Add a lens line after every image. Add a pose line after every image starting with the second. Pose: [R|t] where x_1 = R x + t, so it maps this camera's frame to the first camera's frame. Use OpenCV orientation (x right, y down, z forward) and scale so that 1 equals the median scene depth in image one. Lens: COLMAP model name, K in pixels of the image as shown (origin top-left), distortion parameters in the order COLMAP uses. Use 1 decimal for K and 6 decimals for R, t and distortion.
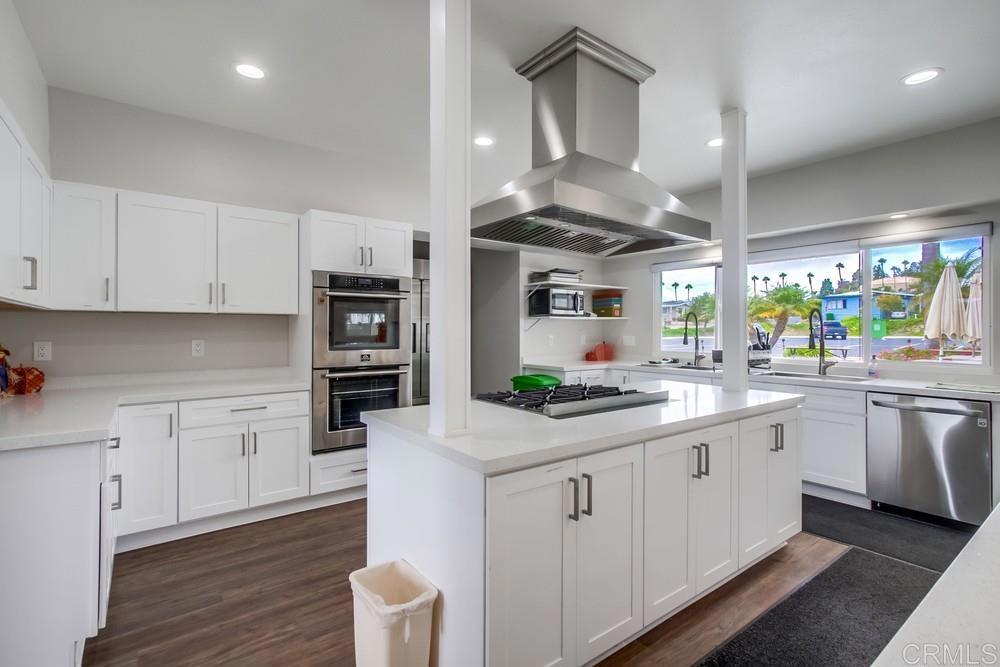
lens RADIAL K [[469.8, 0, 492.6], [0, 469.8, 330.5], [0, 0, 1]] dist [0.000186, 0.000160]
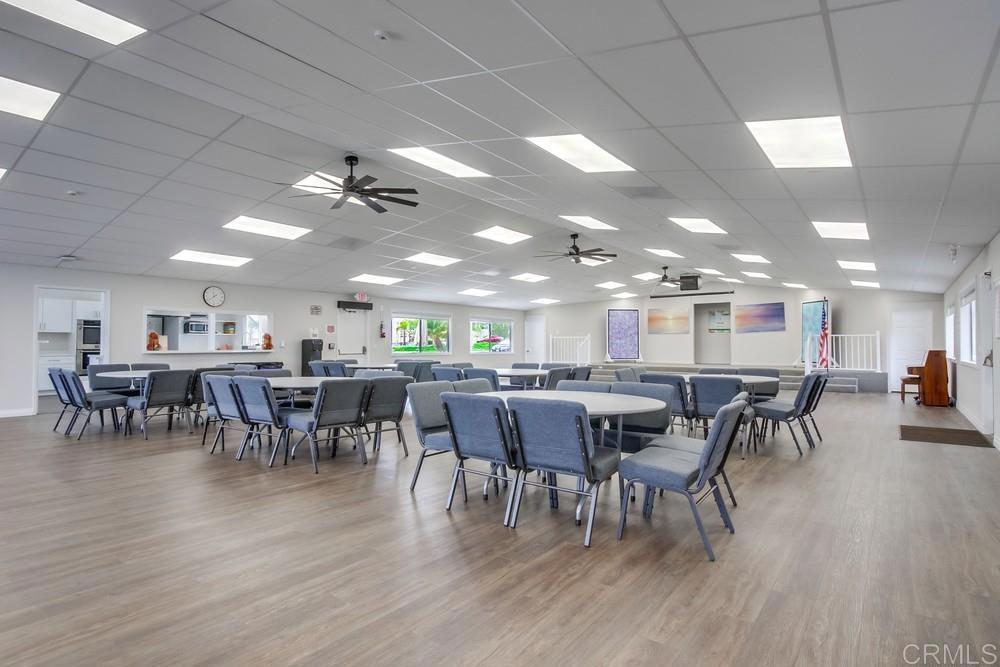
lens RADIAL K [[469.8, 0, 492.6], [0, 469.8, 330.5], [0, 0, 1]] dist [0.000186, 0.000160]
pose [[0.963055, 0.004837, 0.269260, 1.158188], [0.002504, 0.999635, -0.026913, 0.035422], [-0.269291, 0.026593, 0.962691, -2.229848]]
